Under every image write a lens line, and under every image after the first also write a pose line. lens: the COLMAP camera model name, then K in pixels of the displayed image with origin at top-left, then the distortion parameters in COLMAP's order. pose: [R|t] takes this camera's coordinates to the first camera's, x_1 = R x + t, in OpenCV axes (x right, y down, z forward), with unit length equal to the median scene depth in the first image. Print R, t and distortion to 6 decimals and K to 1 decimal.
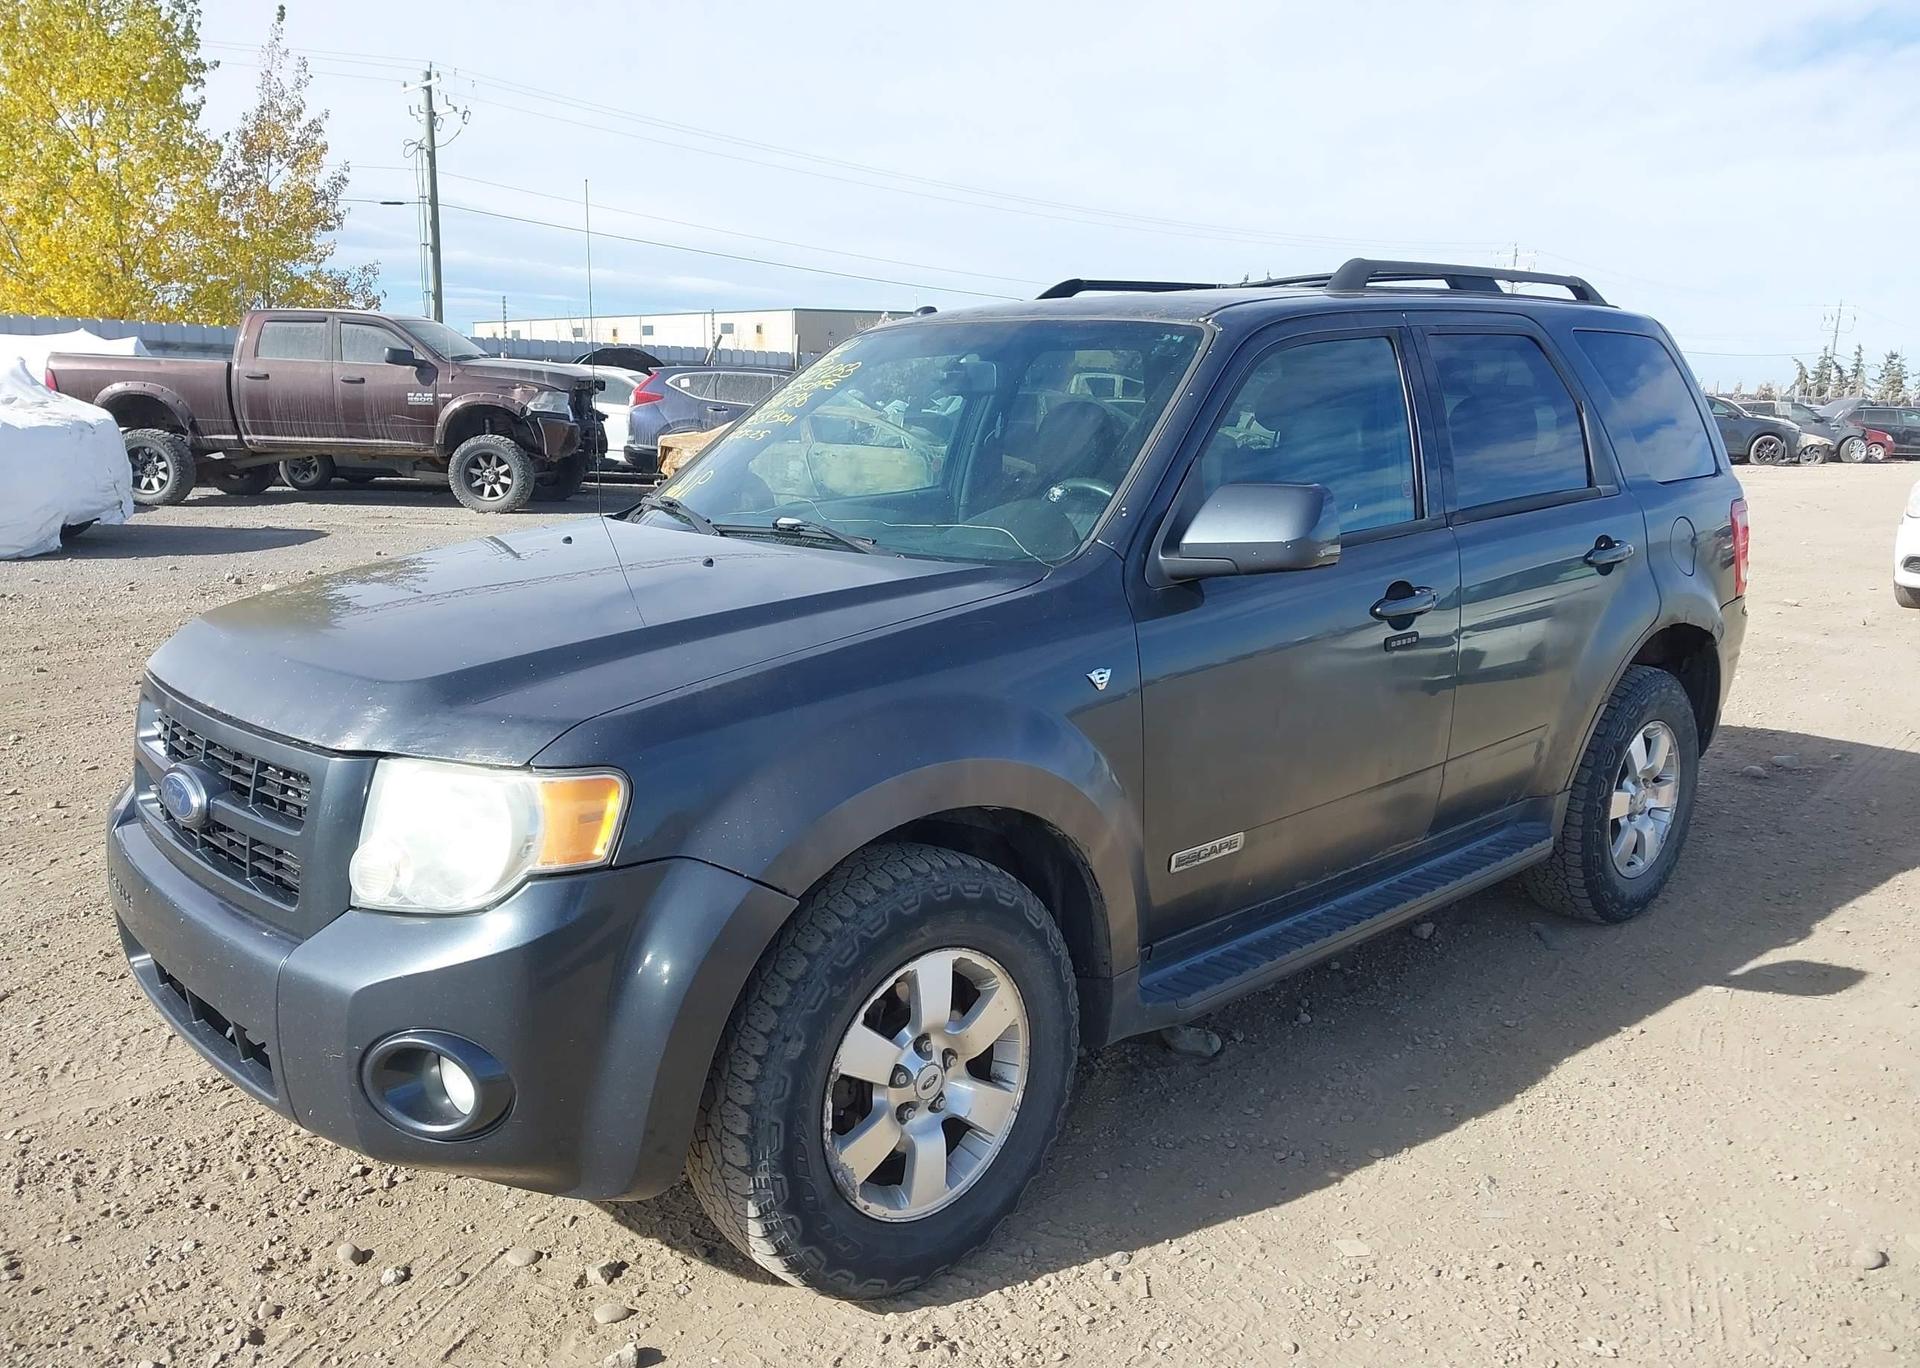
lens RADIAL K [[1531.3, 0, 972.4], [0, 1531.3, 677.3], [0, 0, 1]] dist [0.013301, -0.025323]
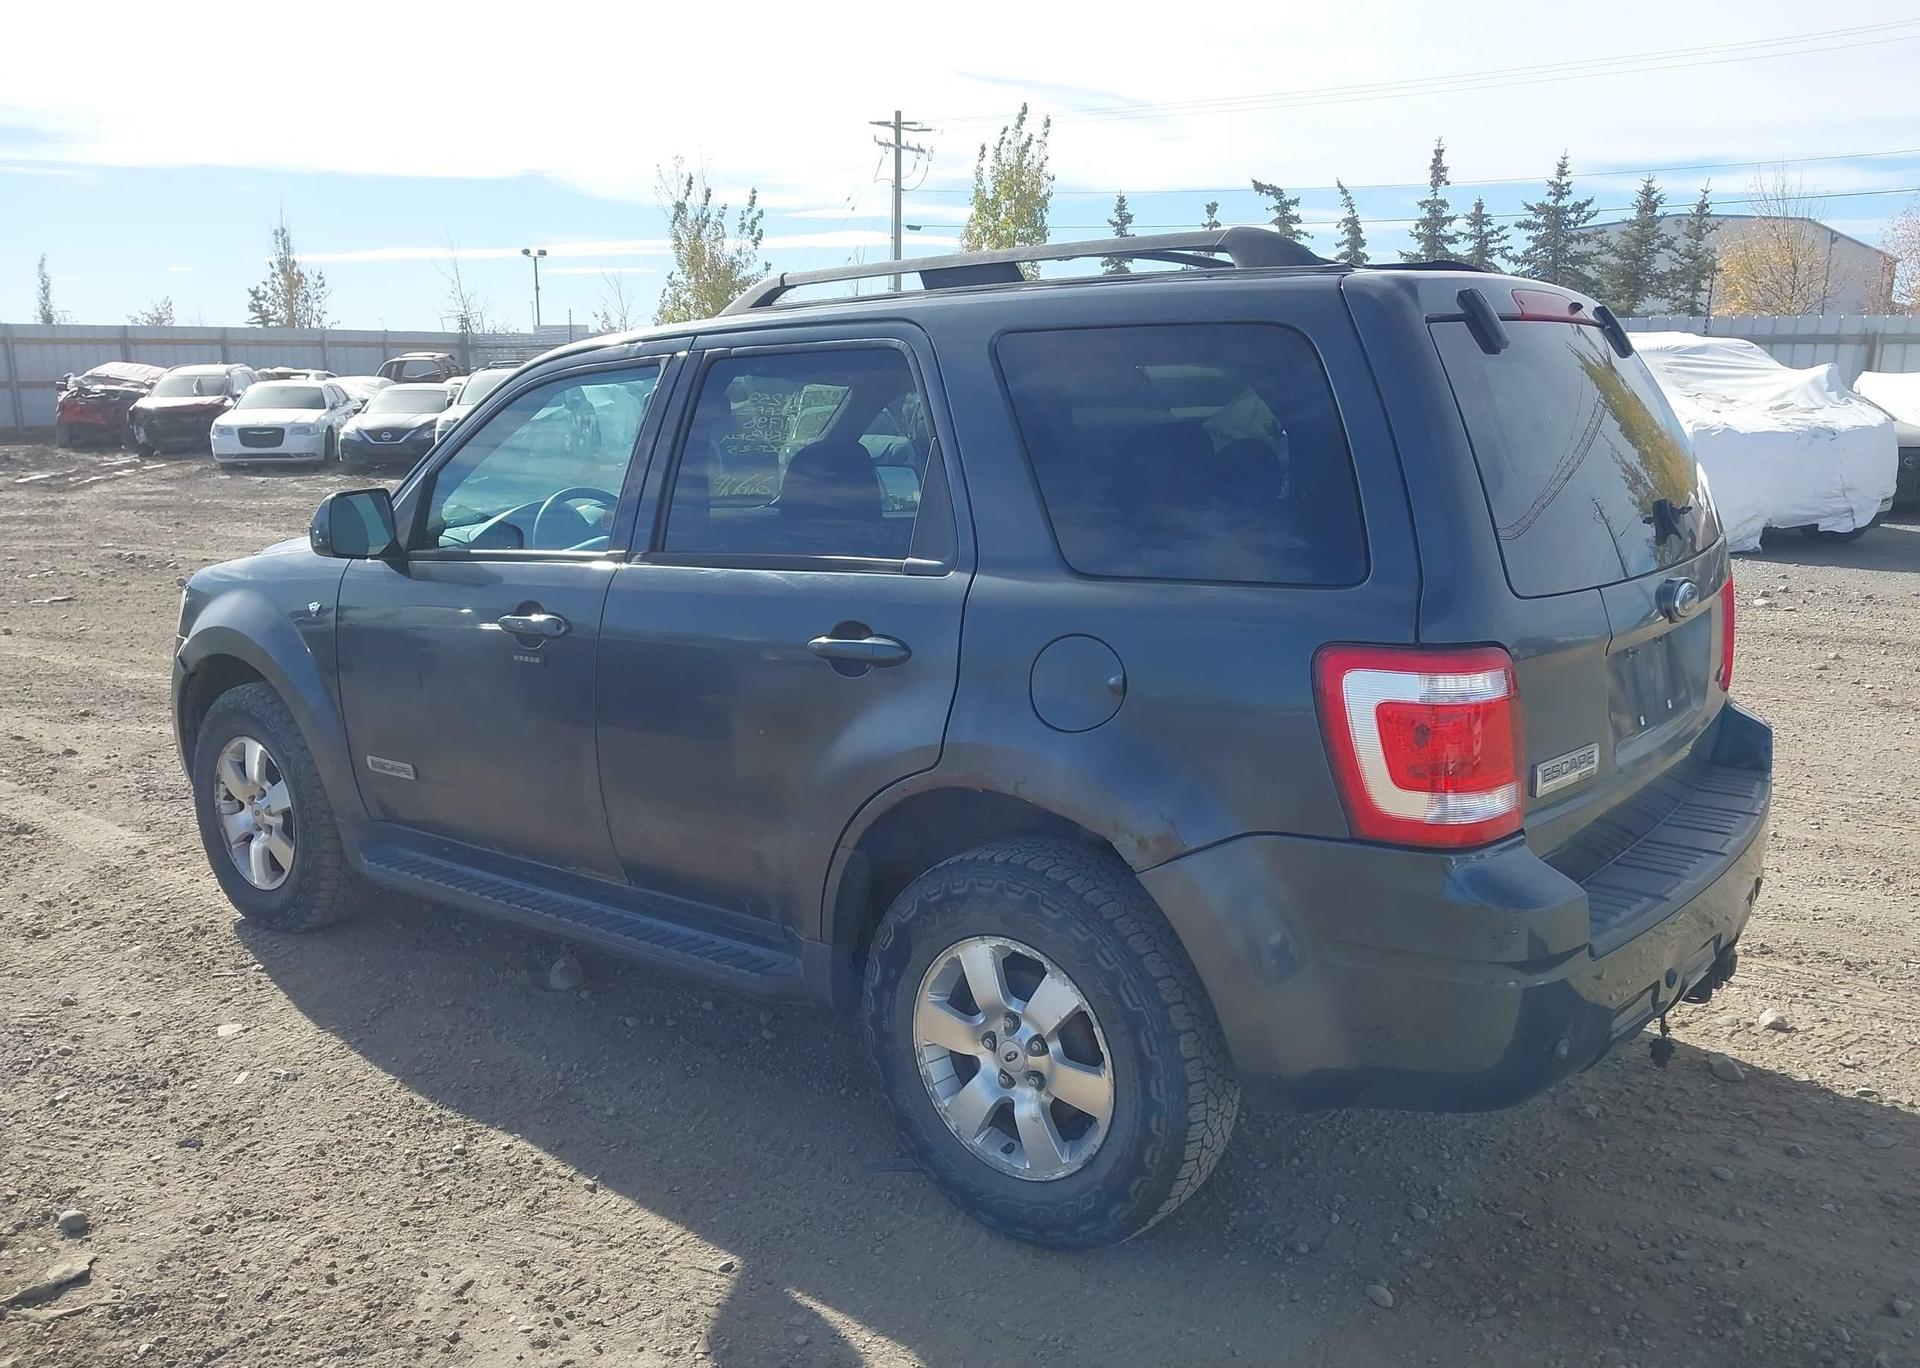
lens RADIAL K [[1541.8, 0, 941.4], [0, 1541.8, 667.7], [0, 0, 1]] dist [0.009933, -0.021526]
pose [[0.135871, 0.166276, -0.976674, 1.516959], [-0.171588, 0.974867, 0.142097, -0.243092], [0.975754, 0.148279, 0.160987, 1.237513]]
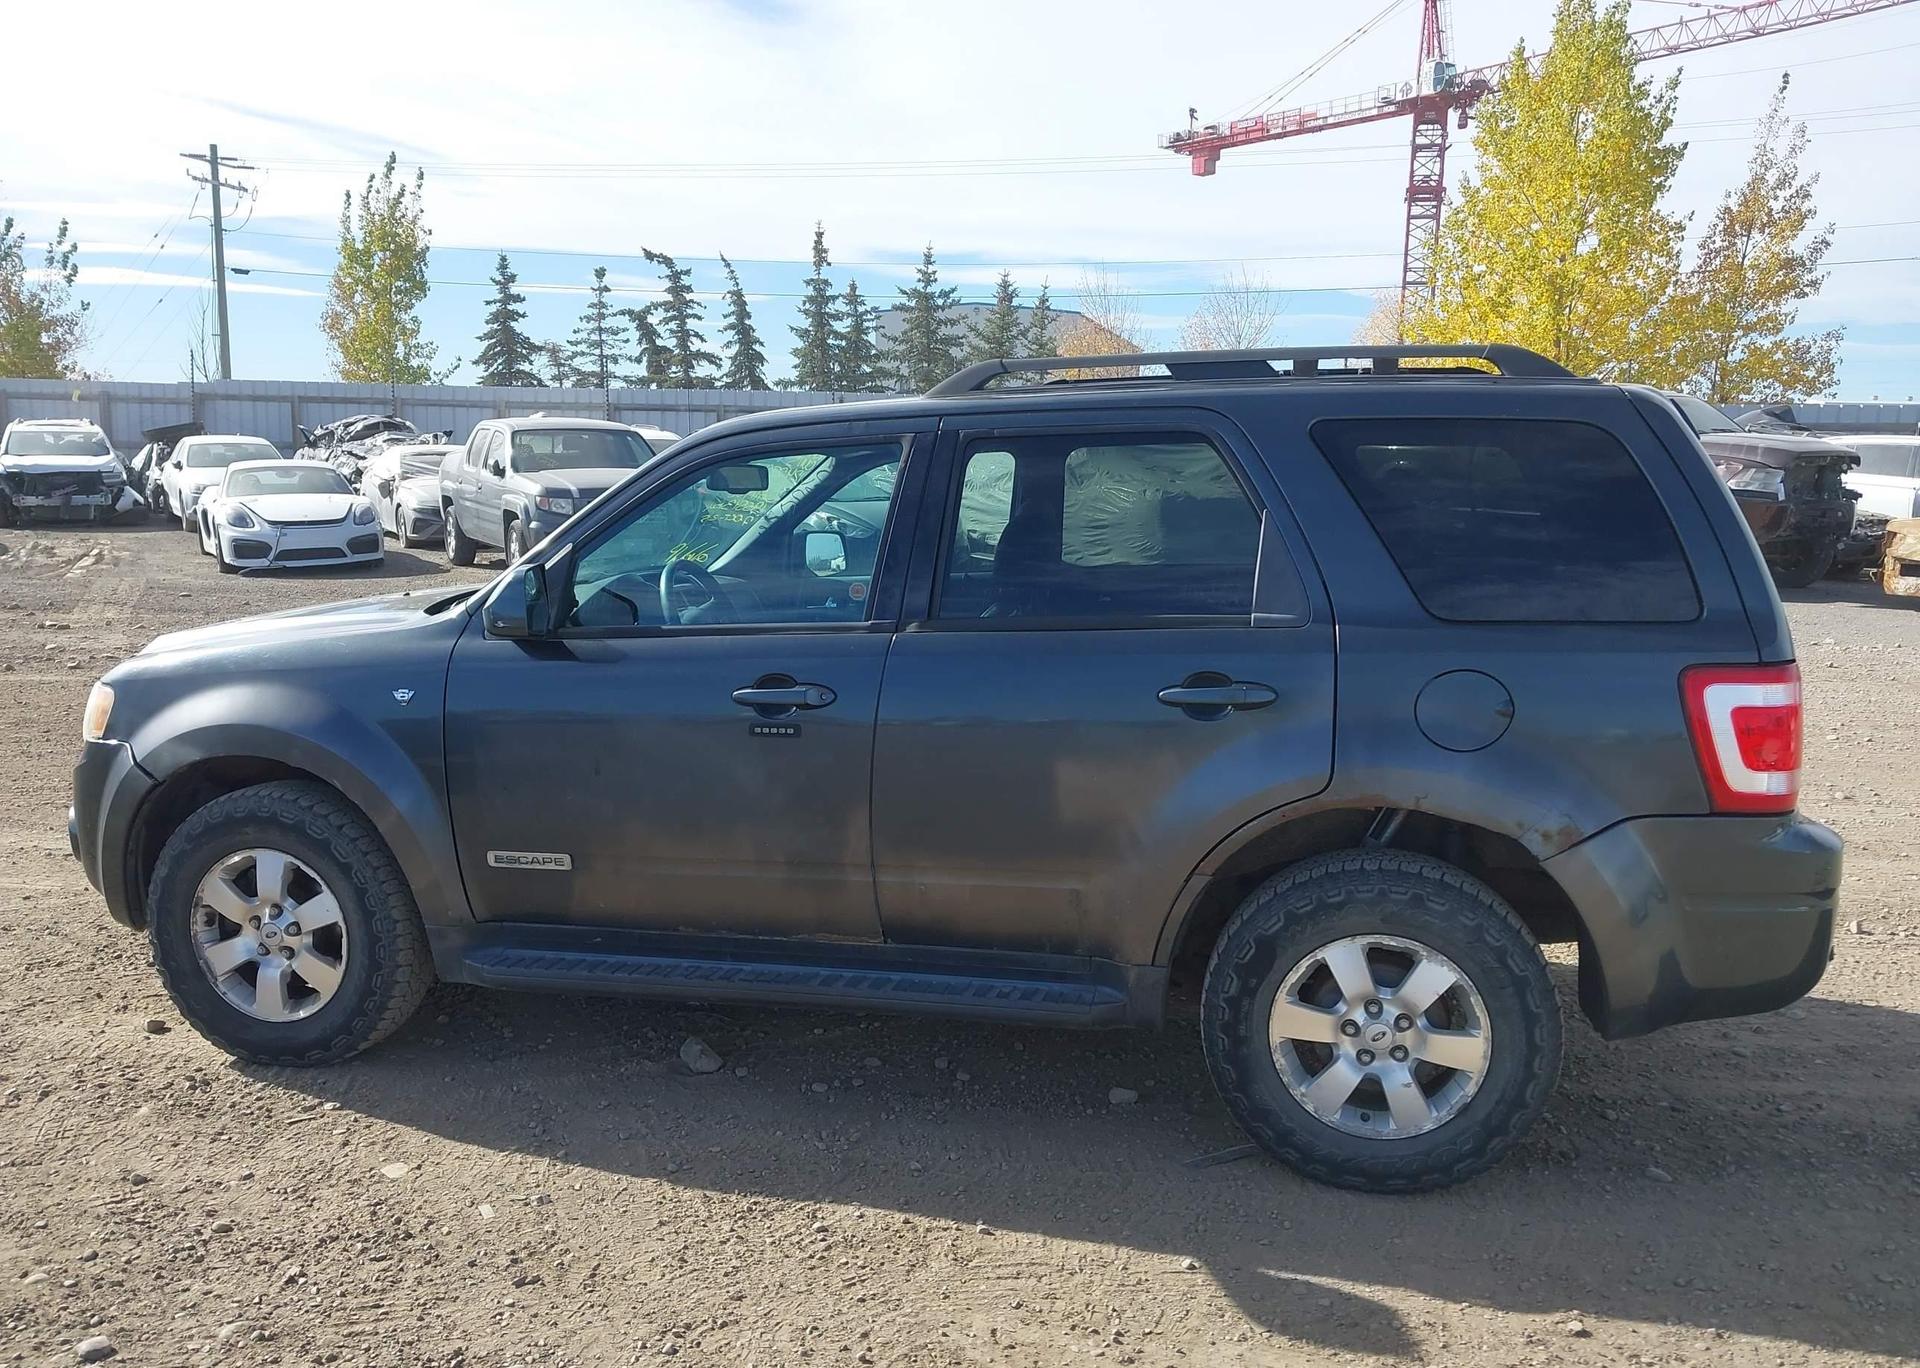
lens RADIAL K [[1531.3, 0, 949.2], [0, 1531.3, 684.6], [0, 0, 1]] dist [0.013301, -0.025323]
pose [[0.543790, 0.121033, -0.830448, 1.355864], [-0.153519, 0.987194, 0.043351, -0.133193], [0.825060, 0.103915, 0.555407, 0.575312]]
